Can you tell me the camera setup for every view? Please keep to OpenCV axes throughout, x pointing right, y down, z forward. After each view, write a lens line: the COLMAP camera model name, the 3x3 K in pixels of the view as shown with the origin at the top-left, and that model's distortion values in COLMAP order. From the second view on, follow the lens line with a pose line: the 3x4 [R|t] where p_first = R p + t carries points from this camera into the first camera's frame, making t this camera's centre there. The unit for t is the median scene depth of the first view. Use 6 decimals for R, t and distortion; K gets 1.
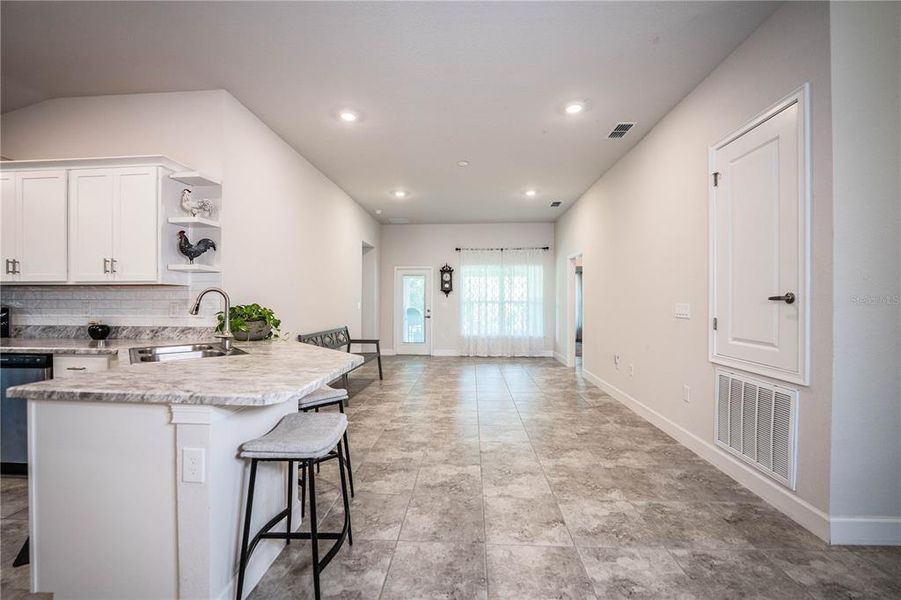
lens RADIAL K [[367.9, 0, 449.6], [0, 367.9, 302.8], [0, 0, 1]] dist [-0.023846, 0.002231]
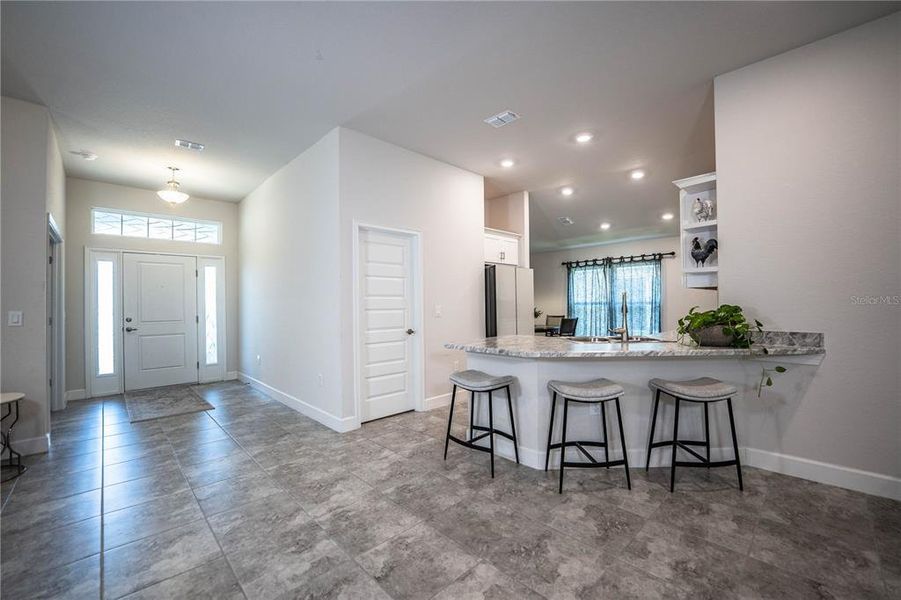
lens RADIAL K [[367.1, 0, 454.0], [0, 367.1, 302.6], [0, 0, 1]] dist [-0.025094, 0.001998]
pose [[-0.670903, 0.002192, -0.741542, 0.531911], [0.005198, 0.999985, -0.001747, -0.005157], [0.741527, -0.005027, -0.670905, 1.120891]]
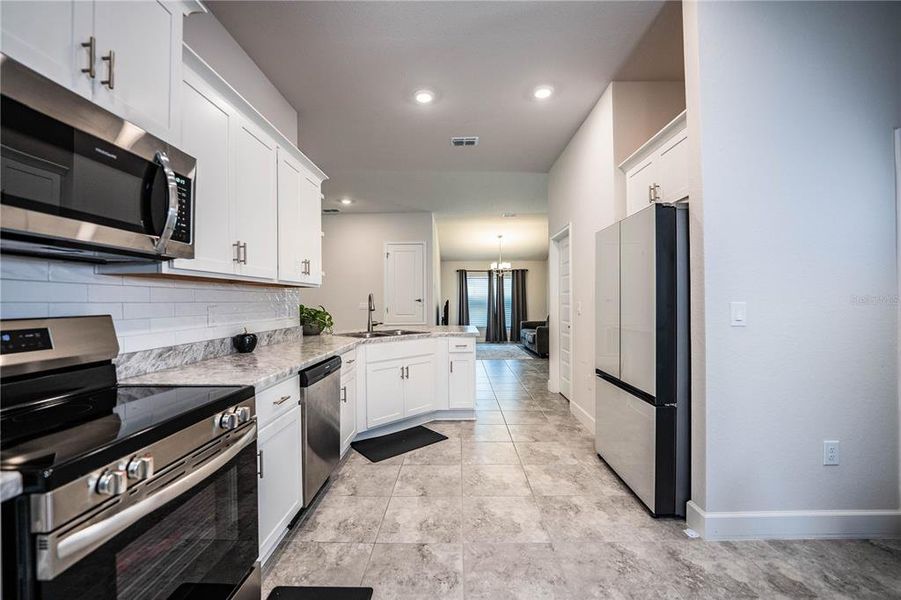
lens RADIAL K [[367.9, 0, 450.0], [0, 367.9, 301.9], [0, 0, 1]] dist [-0.023846, 0.002231]
pose [[-0.036058, -0.003683, 0.999343, -1.767529], [0.013504, 0.999900, 0.004172, -0.005760], [-0.999258, 0.013645, -0.036005, 0.576586]]
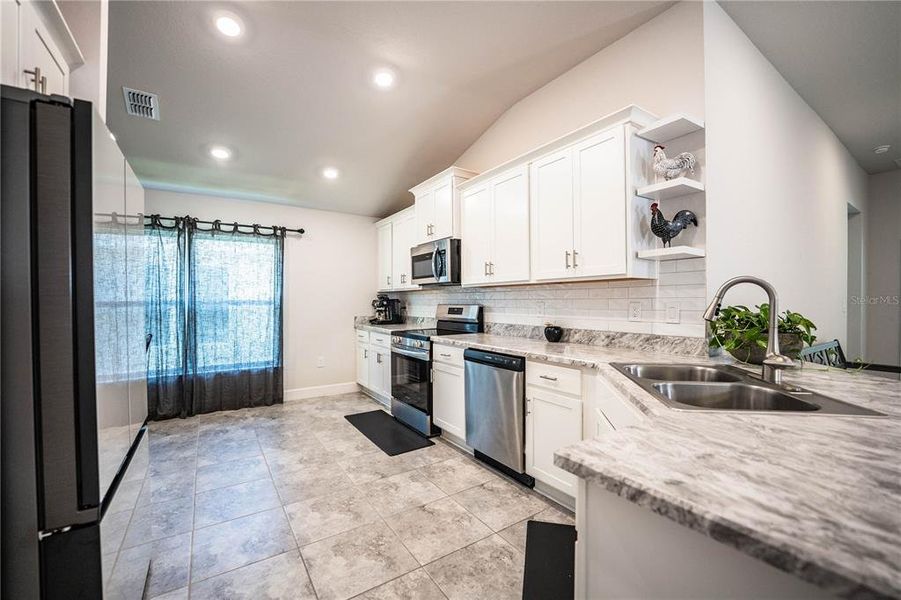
lens RADIAL K [[367.1, 0, 450.9], [0, 367.1, 301.9], [0, 0, 1]] dist [-0.025094, 0.001998]
pose [[0.603153, -0.001818, -0.797623, -0.377498], [0.001694, 0.999998, -0.000999, -0.000698], [0.797623, -0.000748, 0.603155, 0.219260]]
